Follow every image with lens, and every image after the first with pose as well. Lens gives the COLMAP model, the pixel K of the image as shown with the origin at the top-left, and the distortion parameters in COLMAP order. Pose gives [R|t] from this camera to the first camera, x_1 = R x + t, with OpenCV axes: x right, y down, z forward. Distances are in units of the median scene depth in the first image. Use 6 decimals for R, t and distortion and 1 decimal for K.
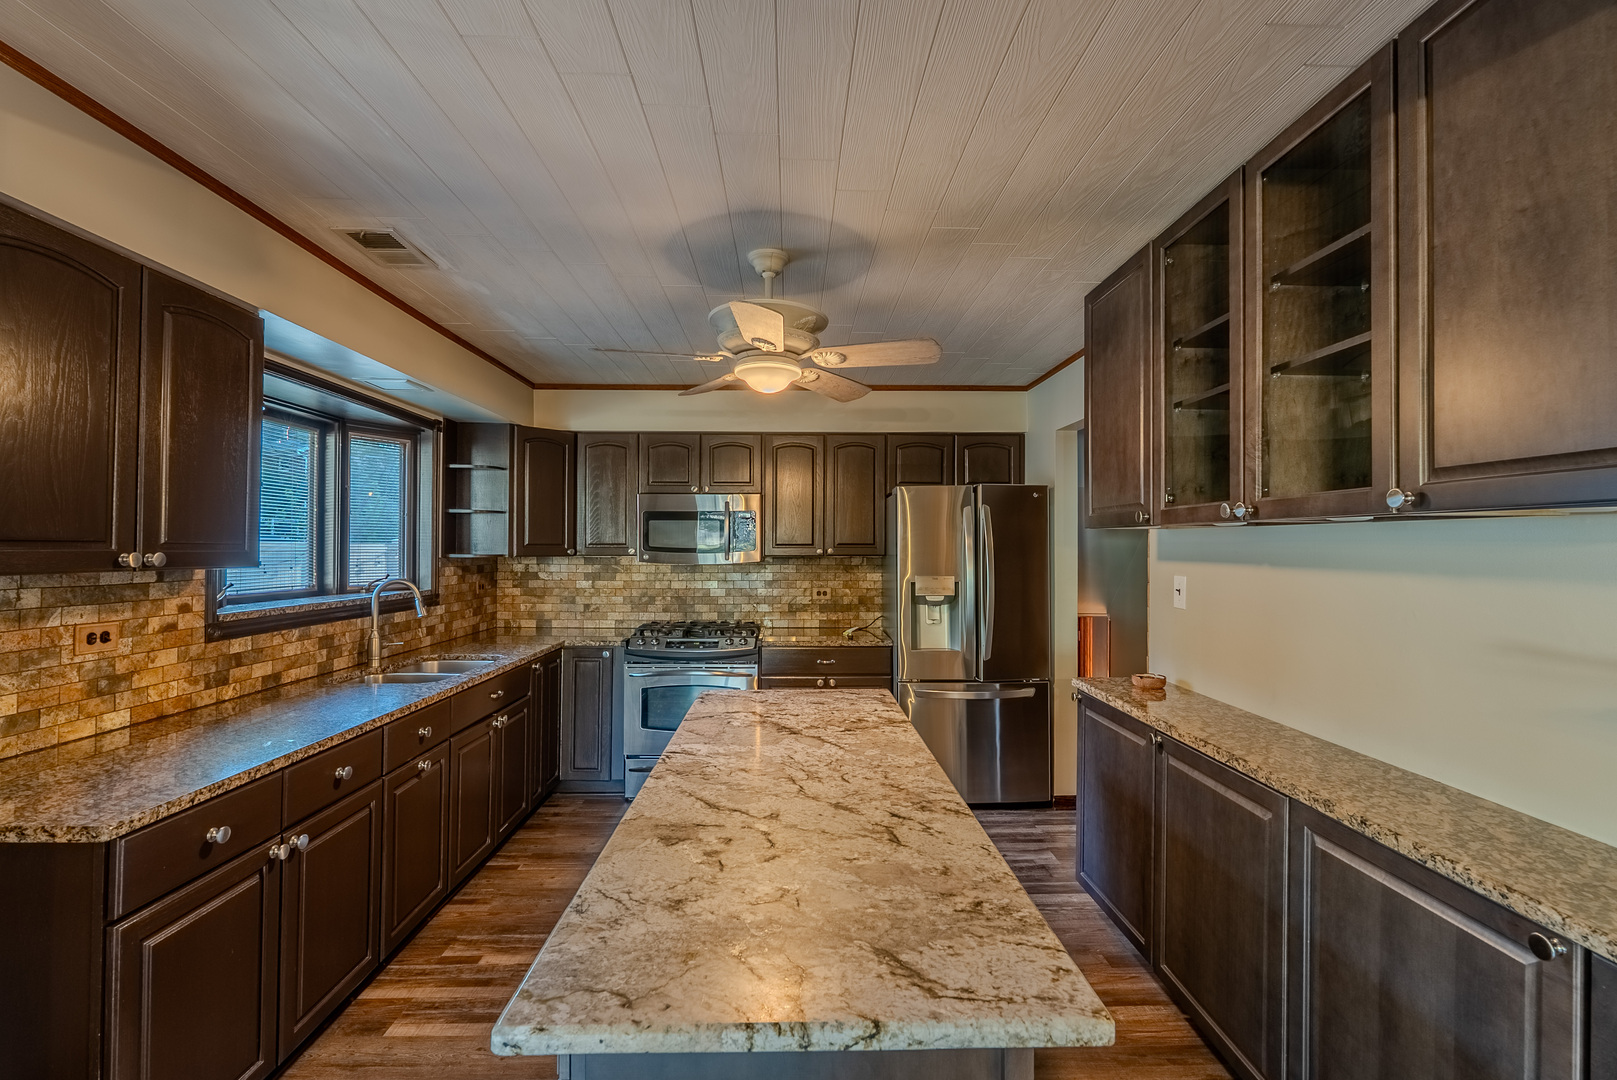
lens RADIAL K [[735.7, 0, 805.4], [0, 735.7, 539.8], [0, 0, 1]] dist [-0.002076, -0.000725]
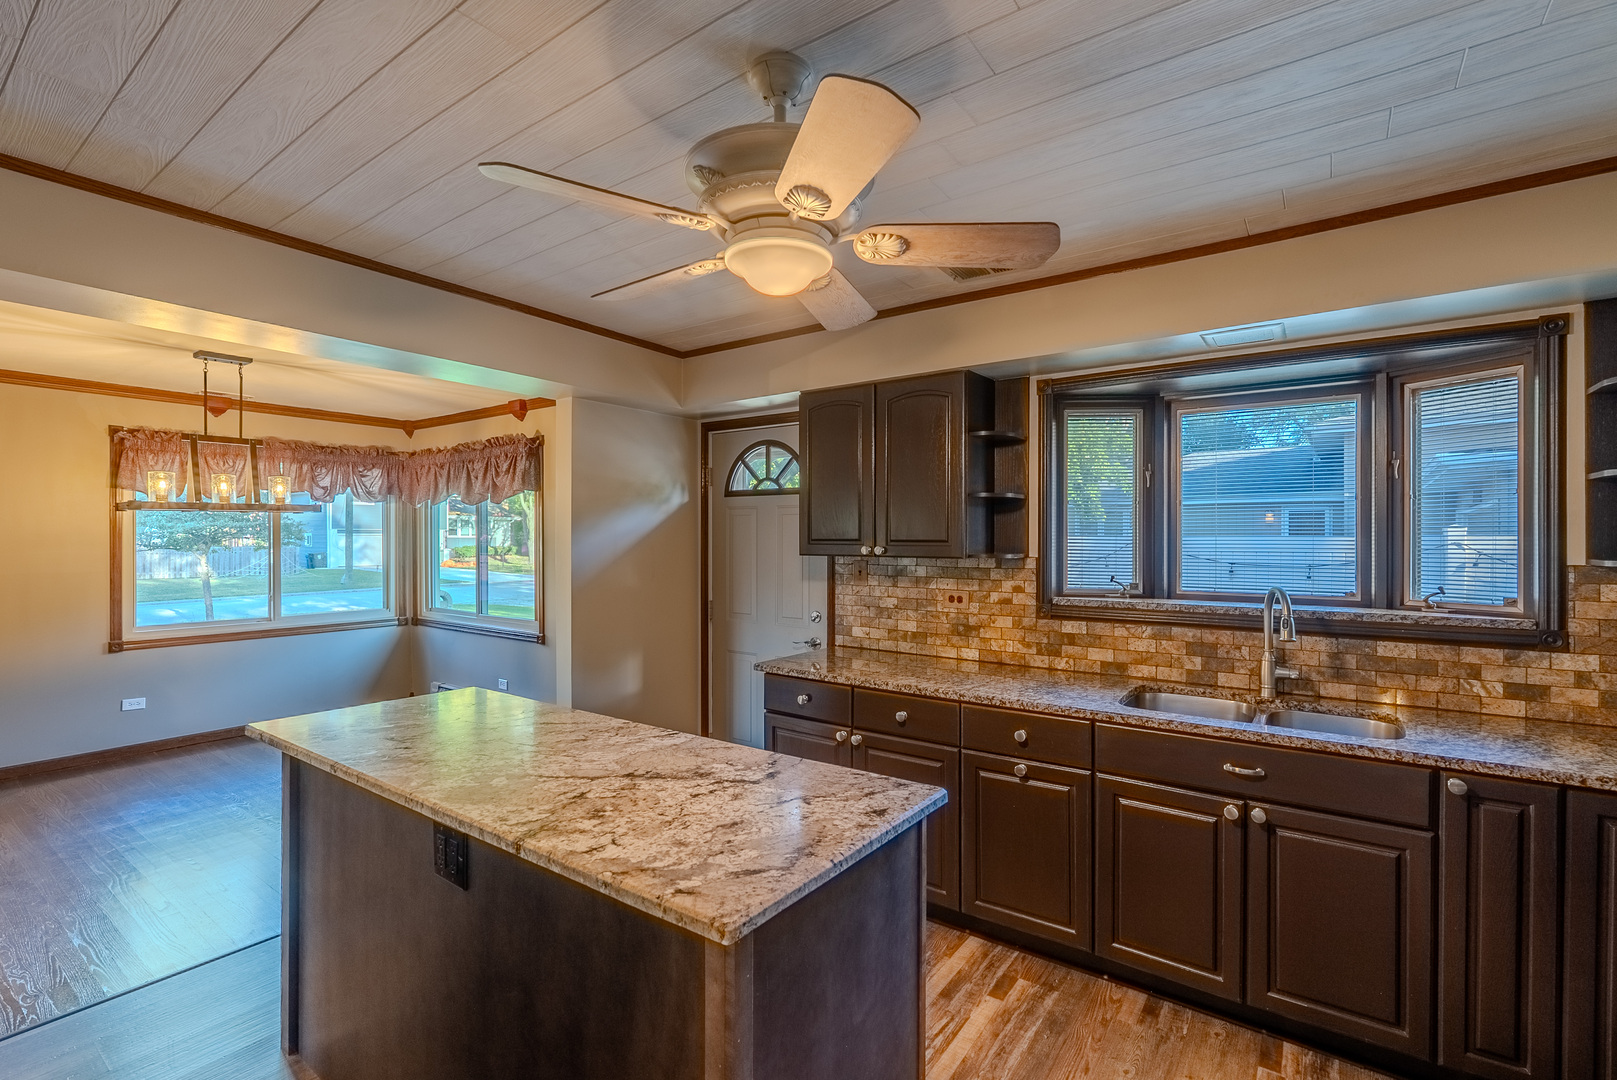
lens RADIAL K [[719.5, 0, 805.5], [0, 719.5, 539.2], [0, 0, 1]] dist [-0.001355, -0.000257]
pose [[-0.606336, -0.006537, -0.795182, 0.265266], [0.004645, 0.999920, -0.011762, 0.008716], [0.795195, -0.010826, -0.606257, 0.877834]]
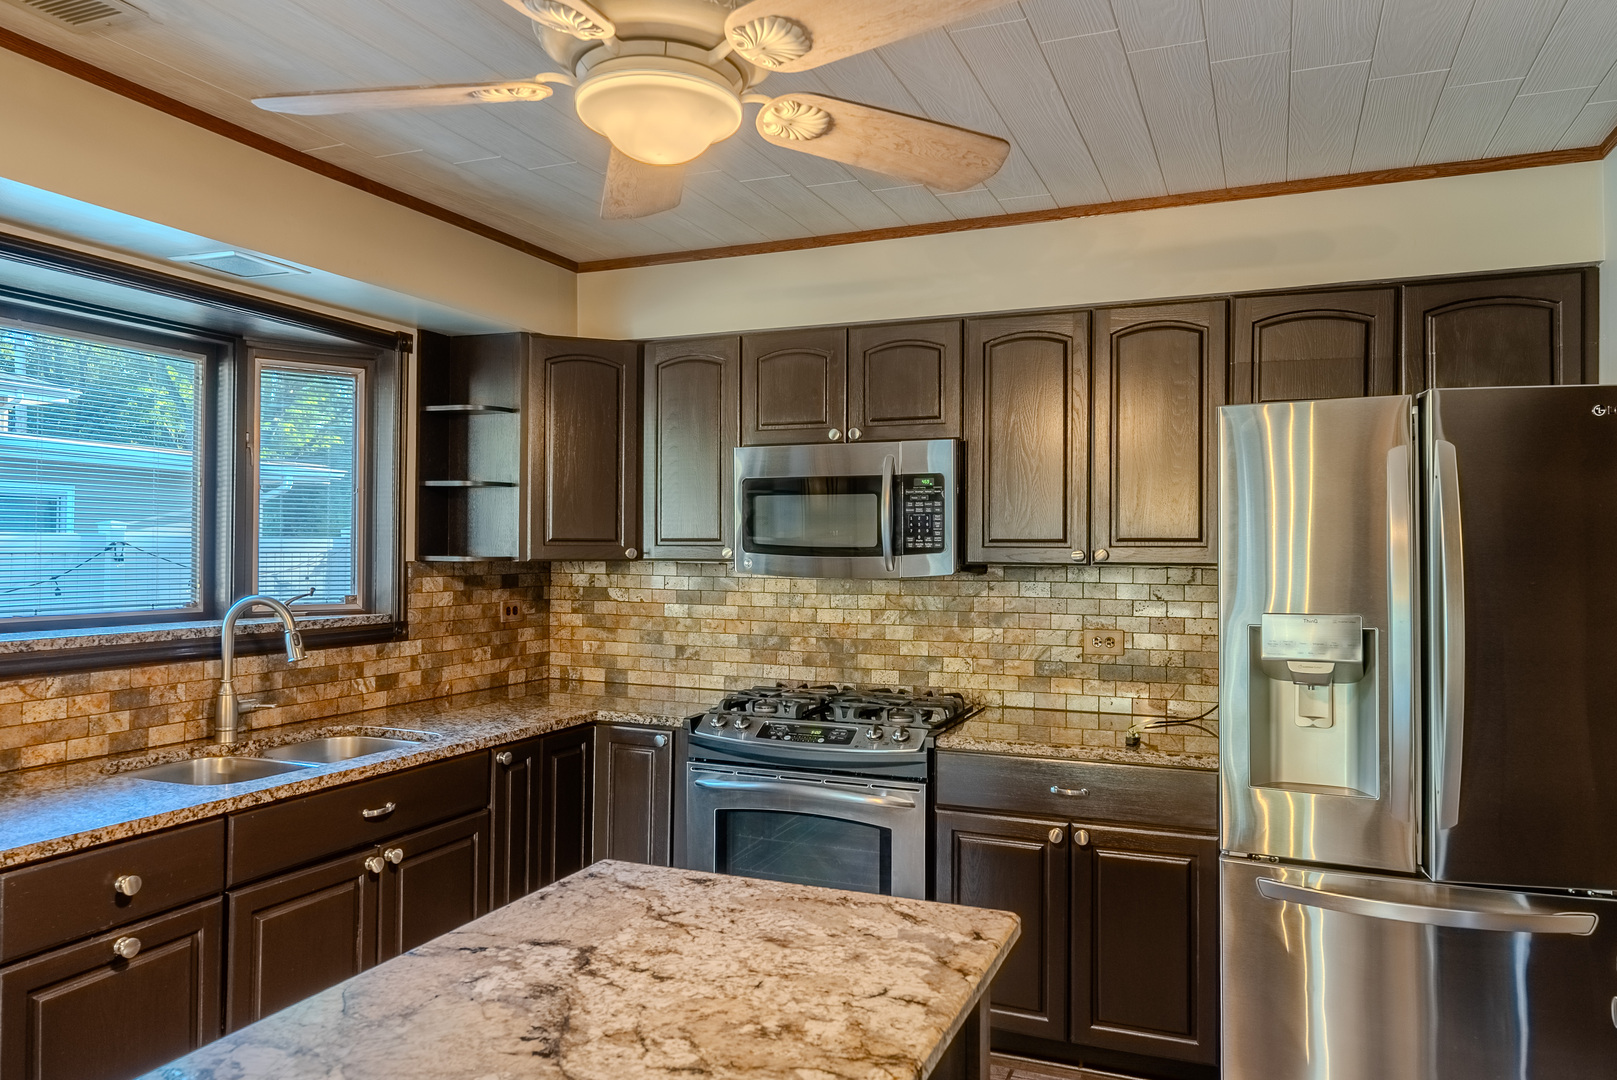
lens RADIAL K [[1123.0, 0, 801.3], [0, 1123.0, 539.2], [0, 0, 1]] dist [-0.001344, 0.000115]
pose [[0.911528, -0.000059, -0.411238, 0.174775], [0.000393, 1.000000, 0.000727, 0.005455], [0.411238, -0.000824, 0.911528, 0.295556]]
